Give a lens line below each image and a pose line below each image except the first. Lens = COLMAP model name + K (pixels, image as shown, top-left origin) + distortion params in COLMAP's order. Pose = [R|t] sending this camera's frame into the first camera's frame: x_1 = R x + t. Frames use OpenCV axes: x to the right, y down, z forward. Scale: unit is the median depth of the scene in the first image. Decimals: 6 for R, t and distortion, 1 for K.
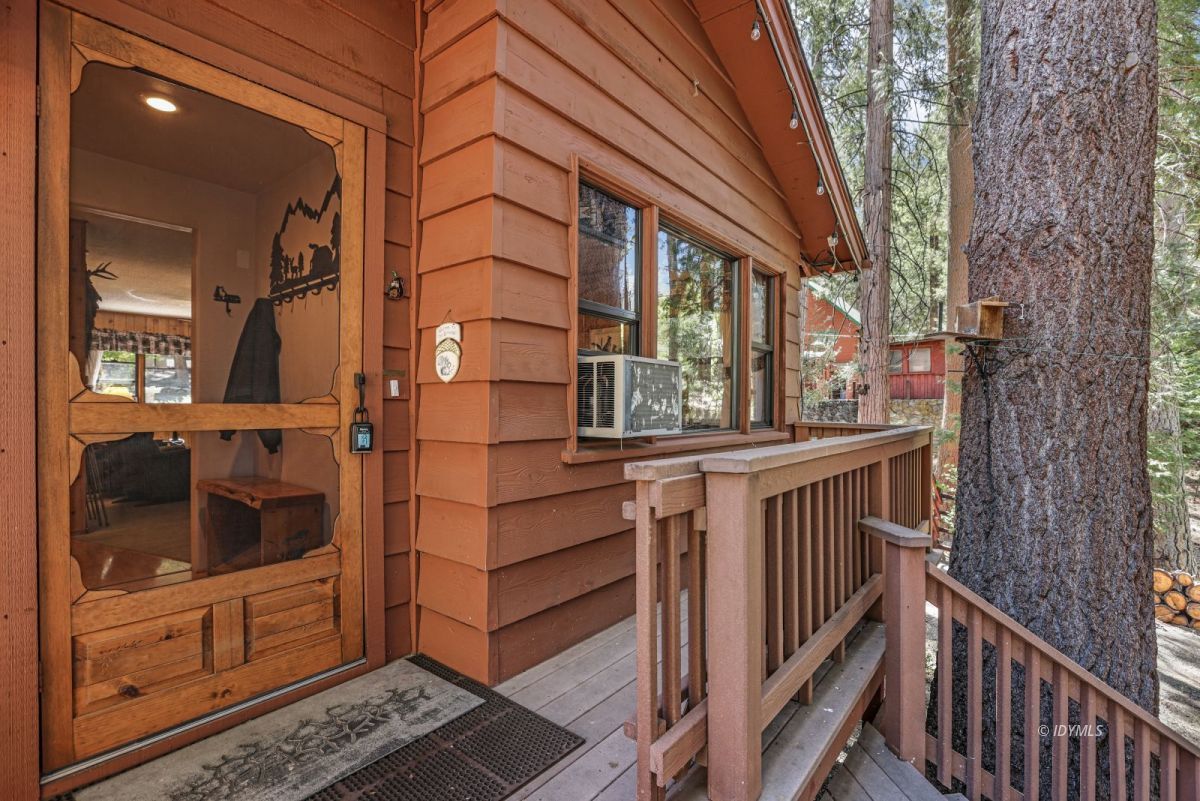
lens RADIAL K [[546.9, 0, 596.8], [0, 546.9, 405.4], [0, 0, 1]] dist [-0.001304, -0.000936]
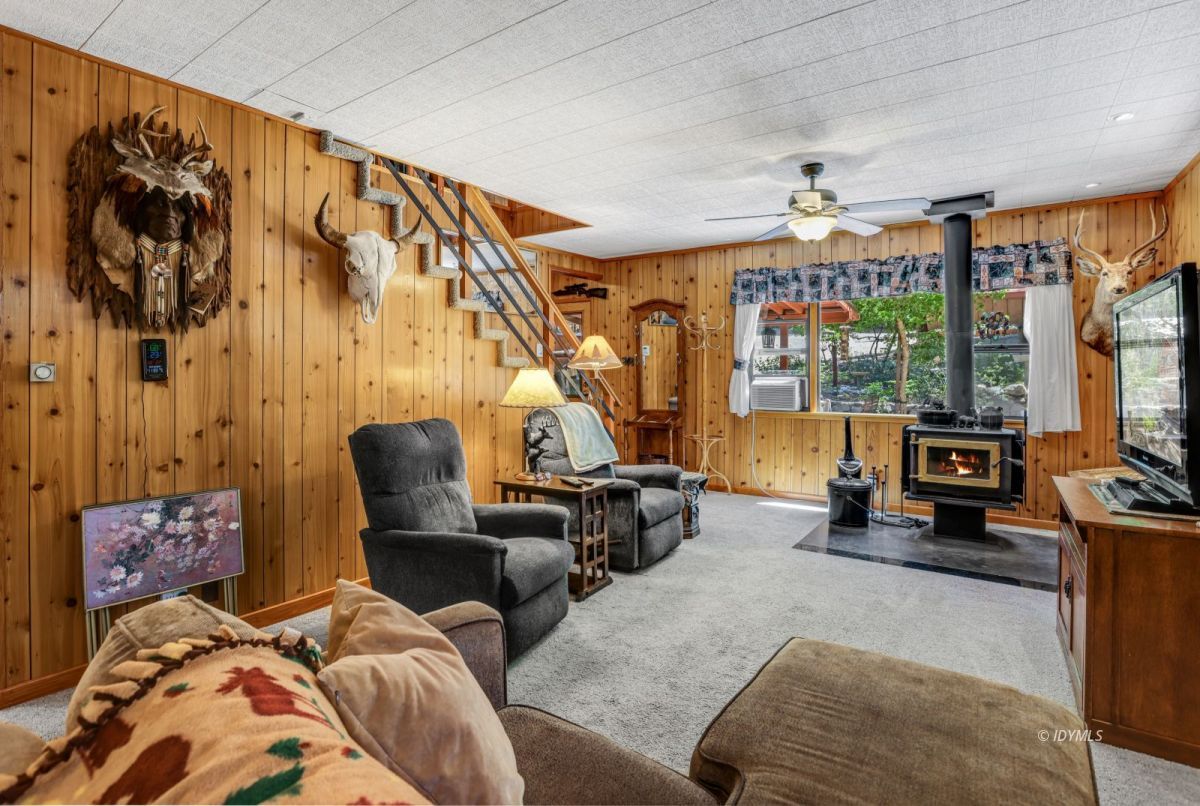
lens RADIAL K [[594.6, 0, 553.3], [0, 594.6, 373.0], [0, 0, 1]] dist [-0.042133, 0.003308]
pose [[0.038875, 0.013525, -0.999153, -0.225263], [-0.001586, 0.999908, 0.013473, -0.028708], [0.999243, 0.001061, 0.038893, 0.704465]]
